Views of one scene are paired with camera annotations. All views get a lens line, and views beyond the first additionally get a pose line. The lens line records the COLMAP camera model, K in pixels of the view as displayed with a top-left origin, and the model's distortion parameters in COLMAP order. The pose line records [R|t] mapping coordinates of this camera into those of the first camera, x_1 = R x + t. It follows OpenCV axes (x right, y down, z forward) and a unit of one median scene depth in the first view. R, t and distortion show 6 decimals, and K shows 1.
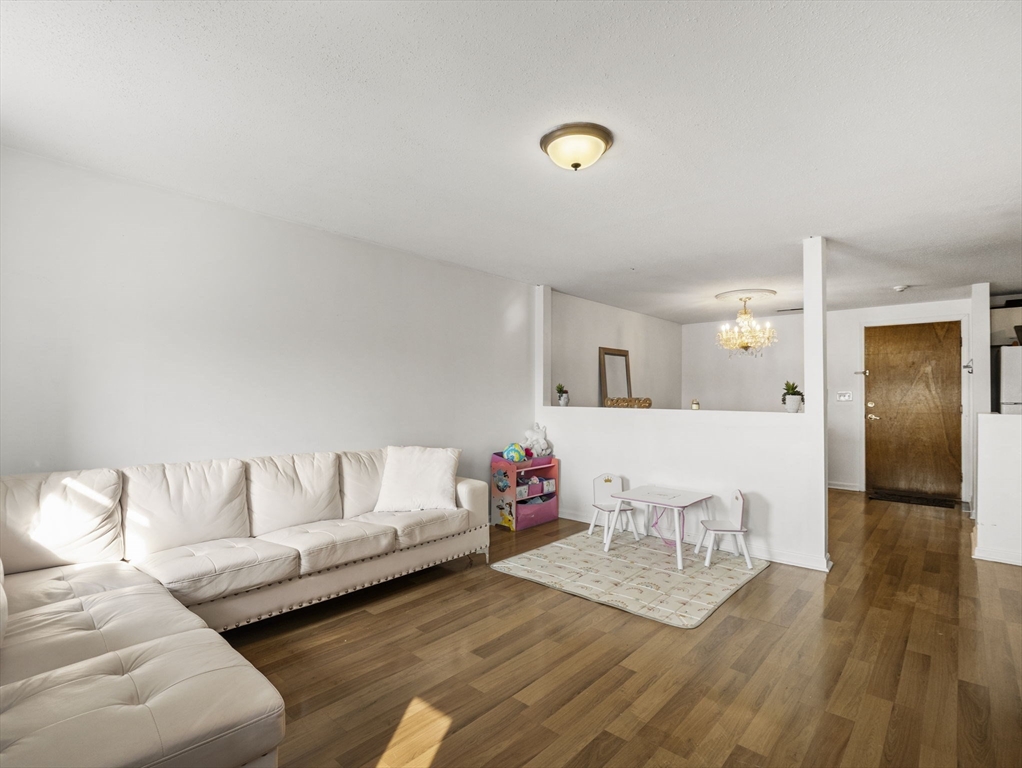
lens RADIAL K [[511.2, 0, 512.8], [0, 511.2, 388.2], [0, 0, 1]] dist [-0.006341, -0.000644]
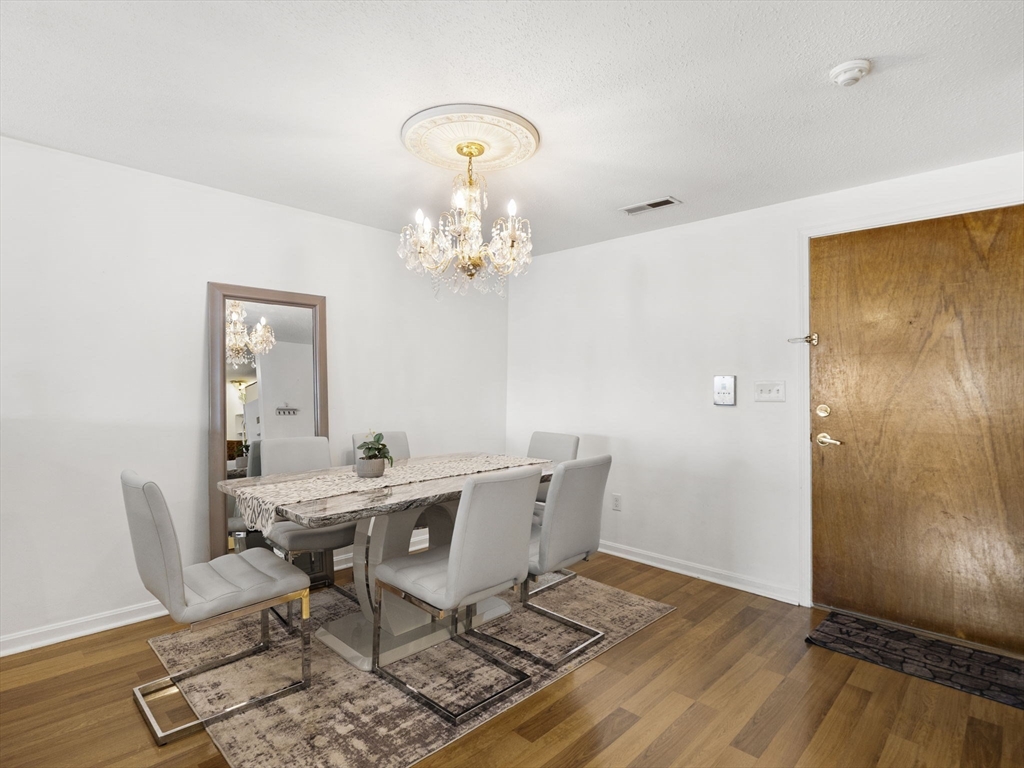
lens RADIAL K [[531.0, 0, 514.2], [0, 531.0, 367.2], [0, 0, 1]] dist [-0.001925, -0.000613]
pose [[0.999019, 0.001946, -0.044249, 0.463810], [-0.002882, 0.999773, -0.021093, 0.004846], [0.044197, 0.021200, 0.998798, 0.537120]]
